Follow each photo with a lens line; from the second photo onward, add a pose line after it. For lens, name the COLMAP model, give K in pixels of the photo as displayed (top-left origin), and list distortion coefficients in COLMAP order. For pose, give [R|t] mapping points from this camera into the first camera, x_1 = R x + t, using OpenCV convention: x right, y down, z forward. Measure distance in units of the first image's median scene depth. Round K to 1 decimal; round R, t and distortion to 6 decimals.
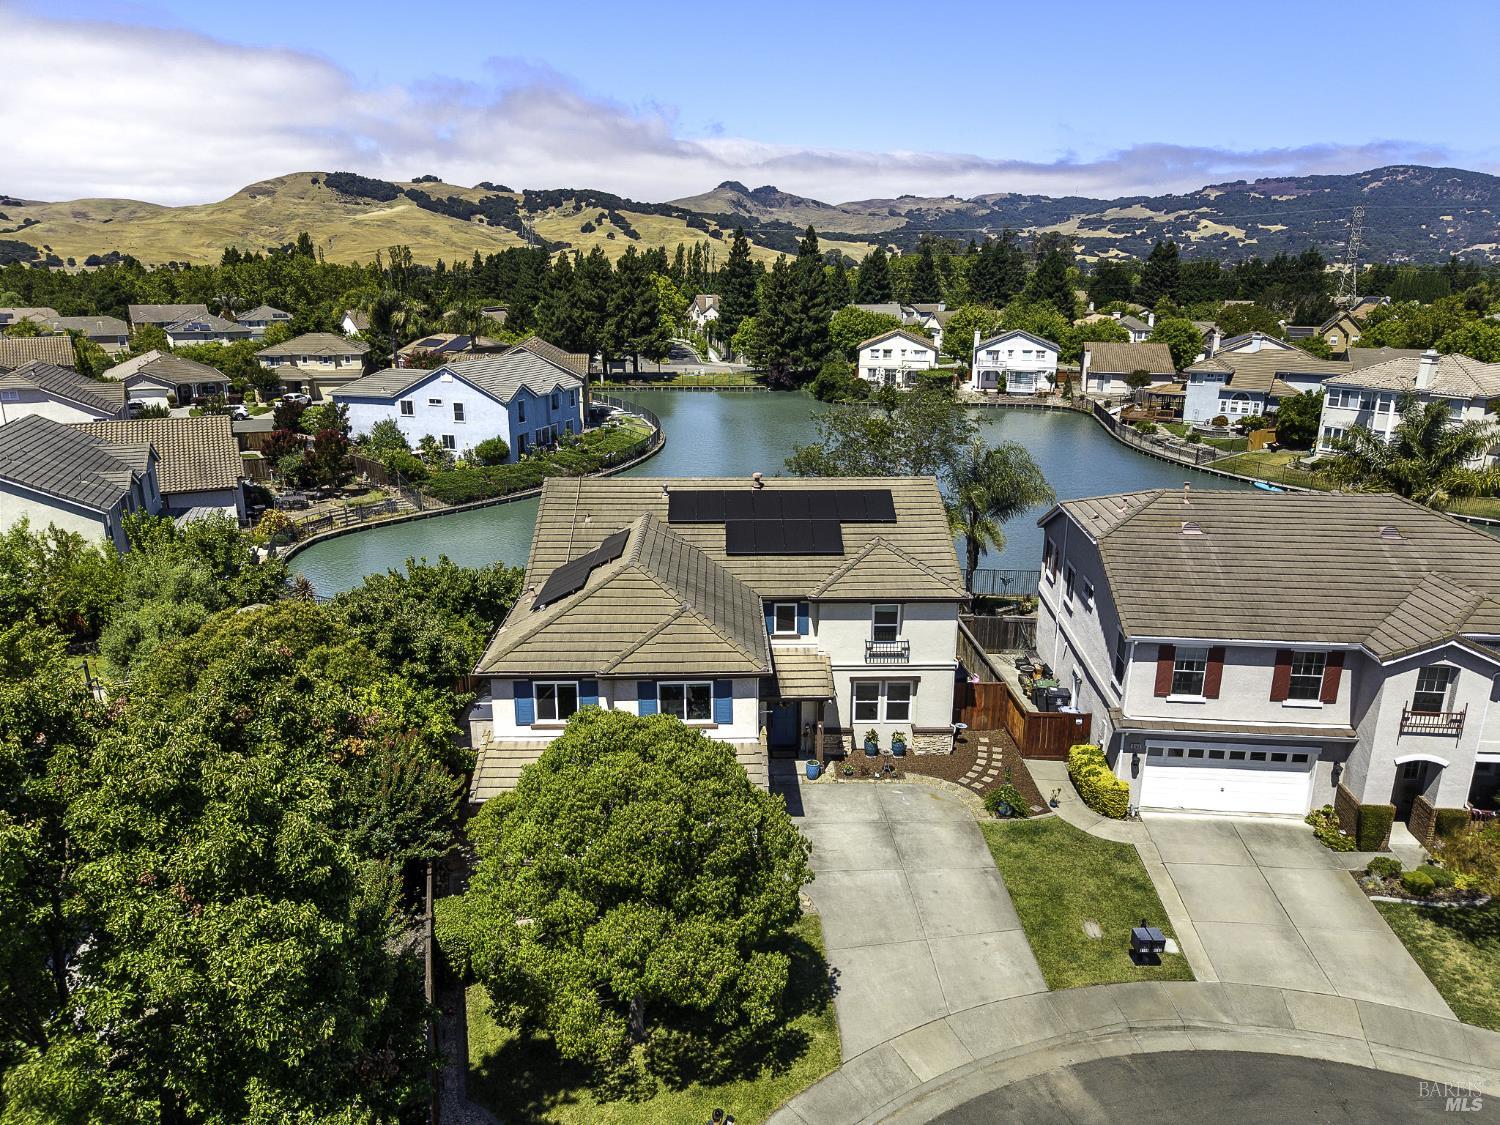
lens RADIAL K [[1011.6, 0, 750.0], [0, 1011.6, 562.5], [0, 0, 1]] dist [0.005014, 0.001195]
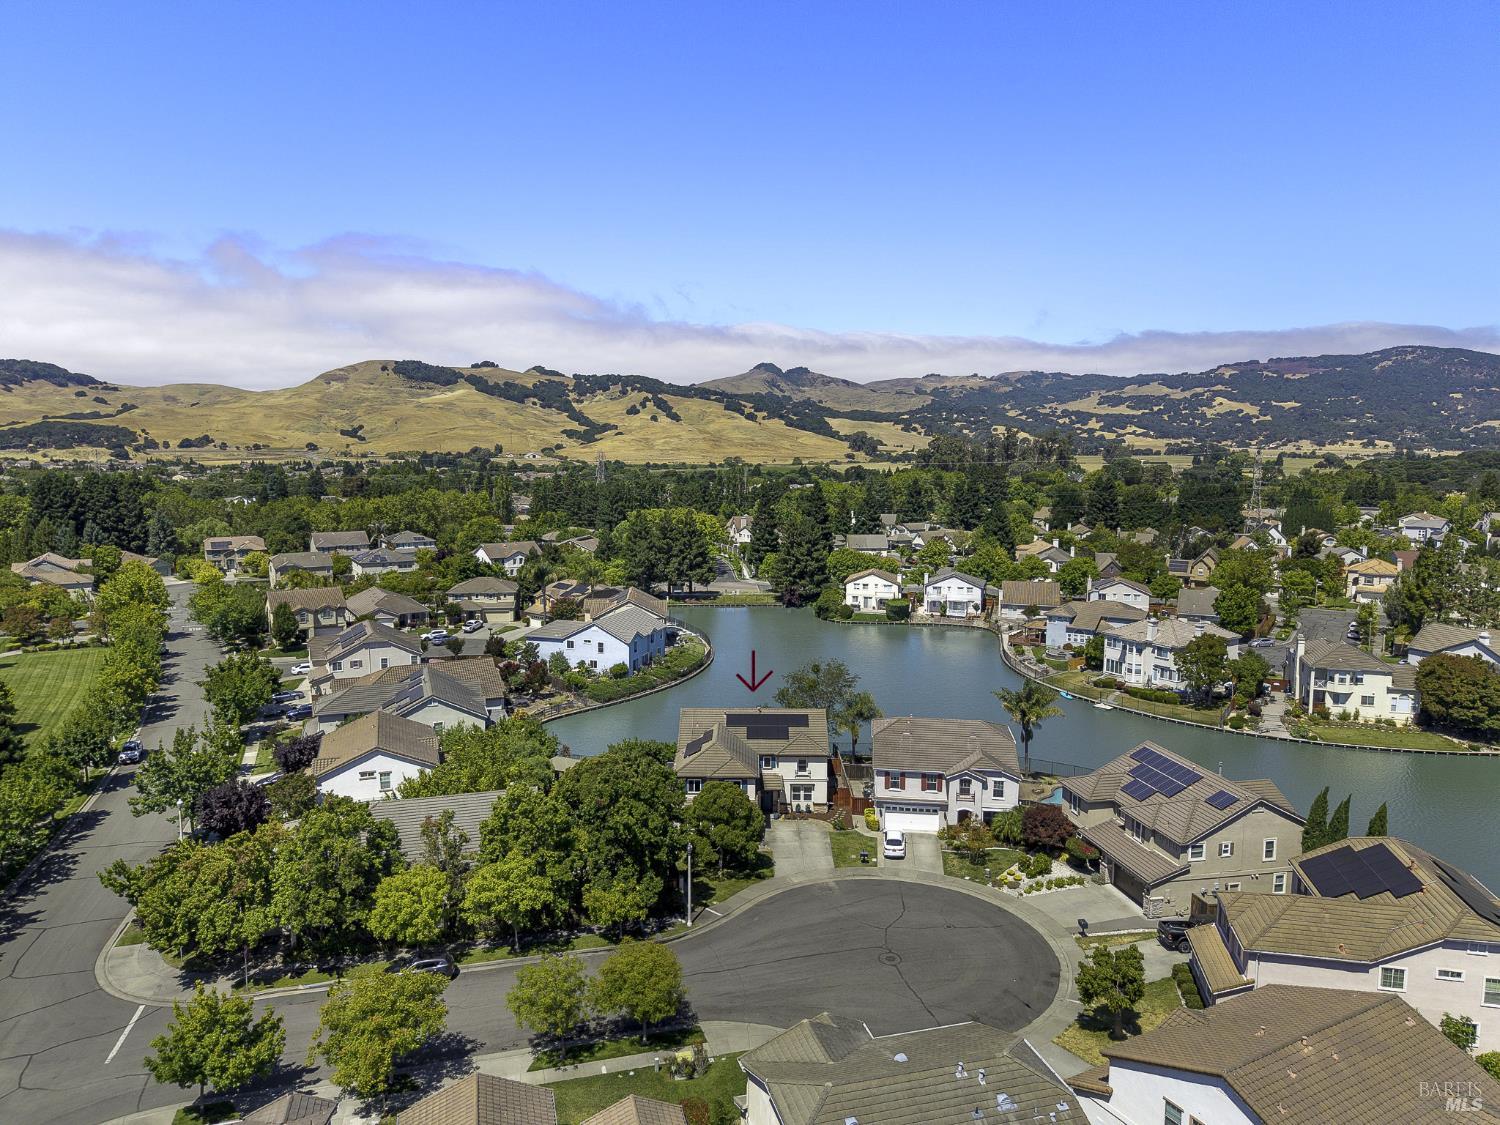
lens RADIAL K [[1002.2, 0, 750.0], [0, 1002.2, 562.5], [0, 0, 1]] dist [0.085939, -0.126482]
pose [[0.999449, 0.004445, -0.032895, 0.018020], [-0.009602, 0.987344, -0.158303, -0.011903], [0.031775, 0.158532, 0.986842, -0.440871]]
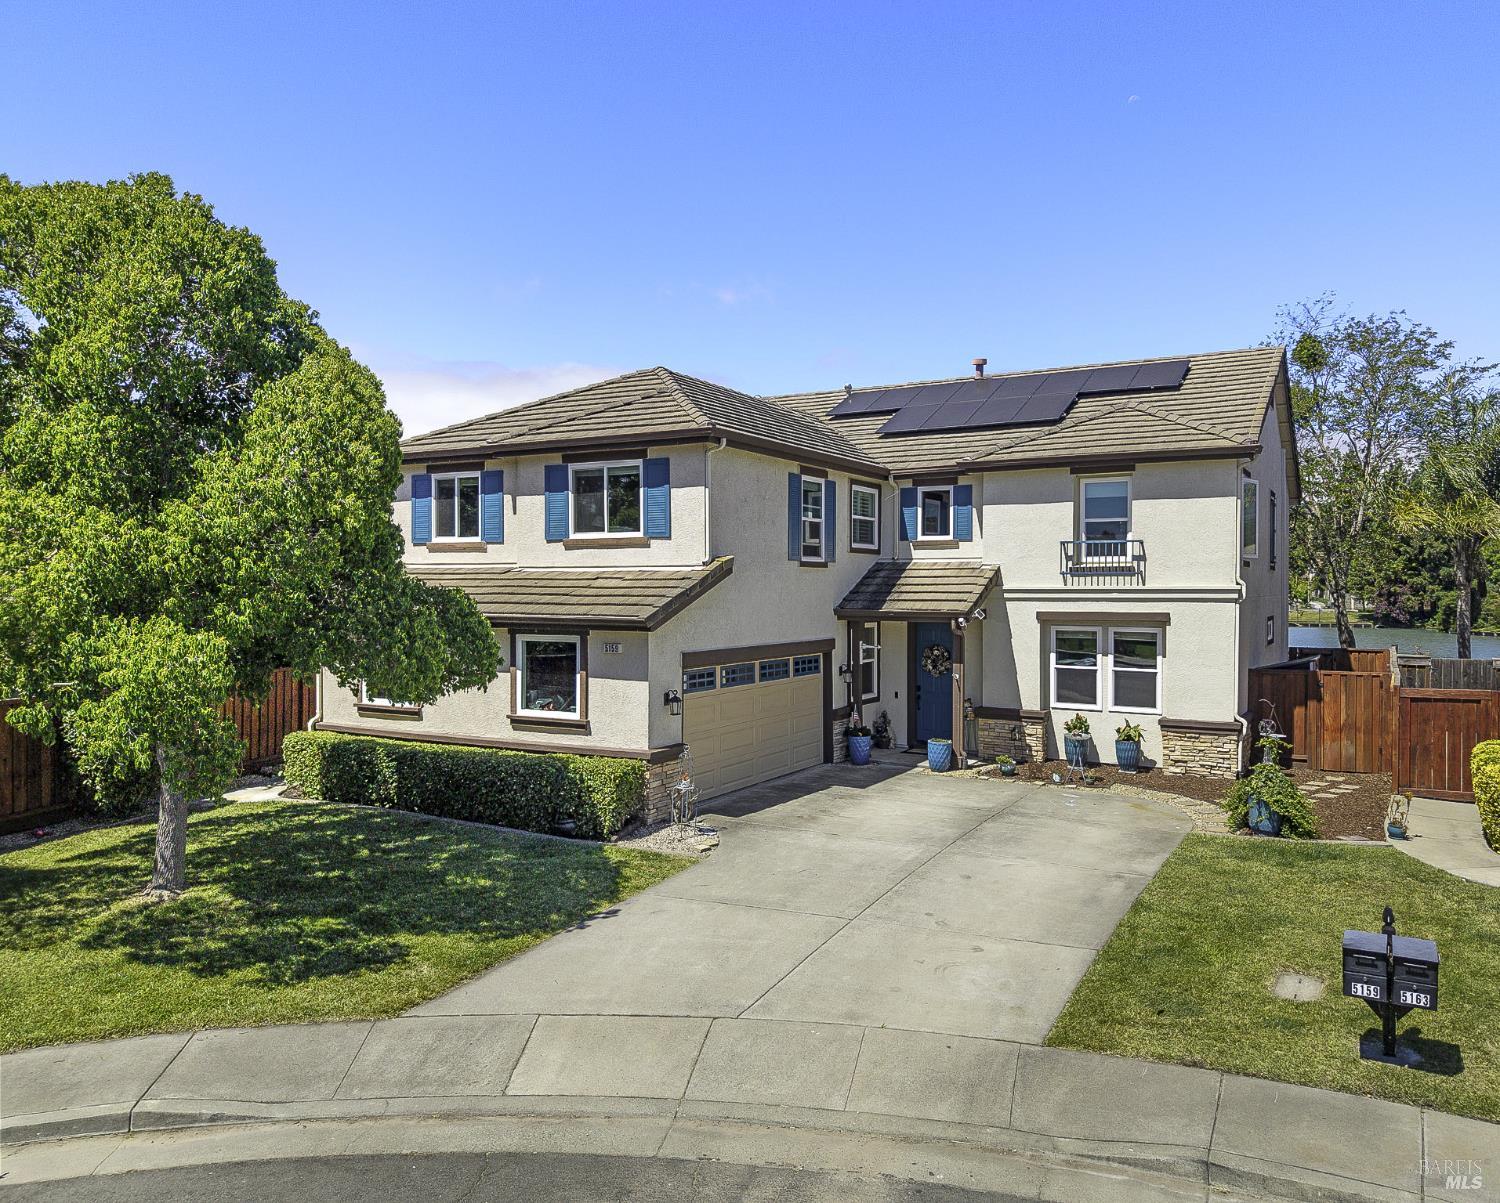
lens RADIAL K [[1080.9, 0, 776.3], [0, 1080.9, 599.6], [0, 0, 1]] dist [0.003108, 0.000792]
pose [[0.851400, 0.005379, -0.524489, 0.068049], [-0.142853, 0.964525, -0.222001, 0.061140], [0.504689, 0.263937, 0.821965, 0.100115]]
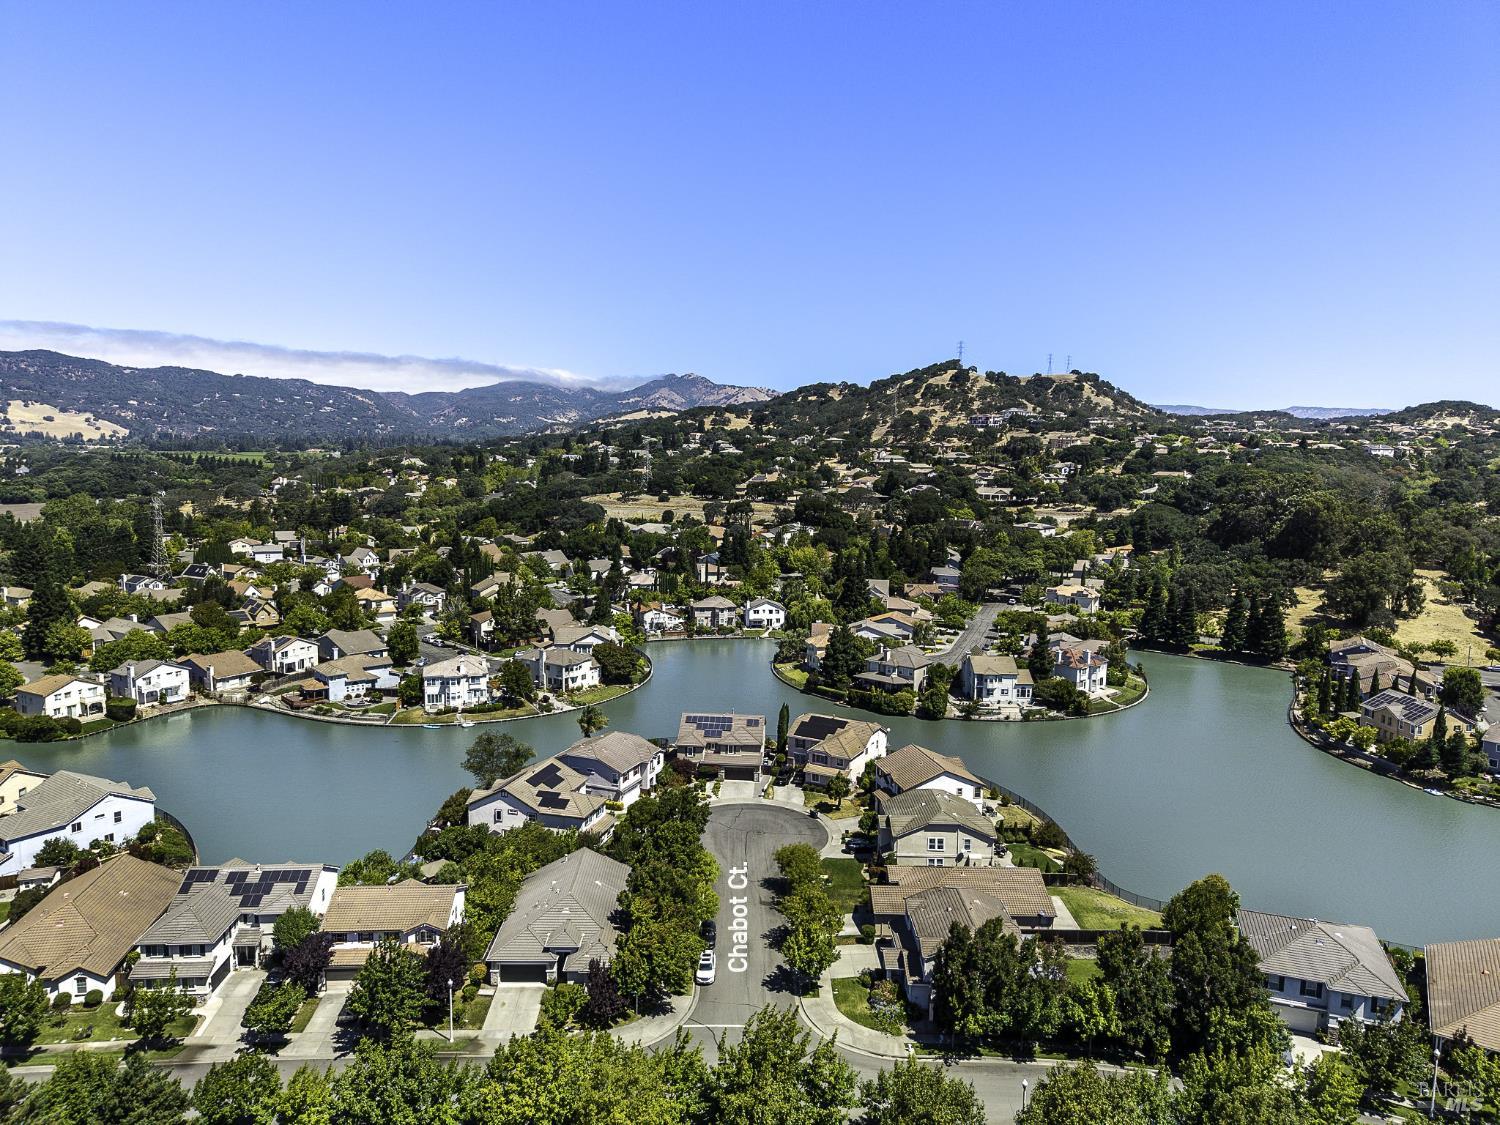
lens RADIAL K [[1002.2, 0, 750.0], [0, 1002.2, 562.5], [0, 0, 1]] dist [0.085939, -0.126482]
pose [[0.315074, -0.118861, 0.941595, -0.860803], [0.249662, 0.967564, 0.038598, -0.209001], [-0.915641, 0.222919, 0.334529, -0.341889]]
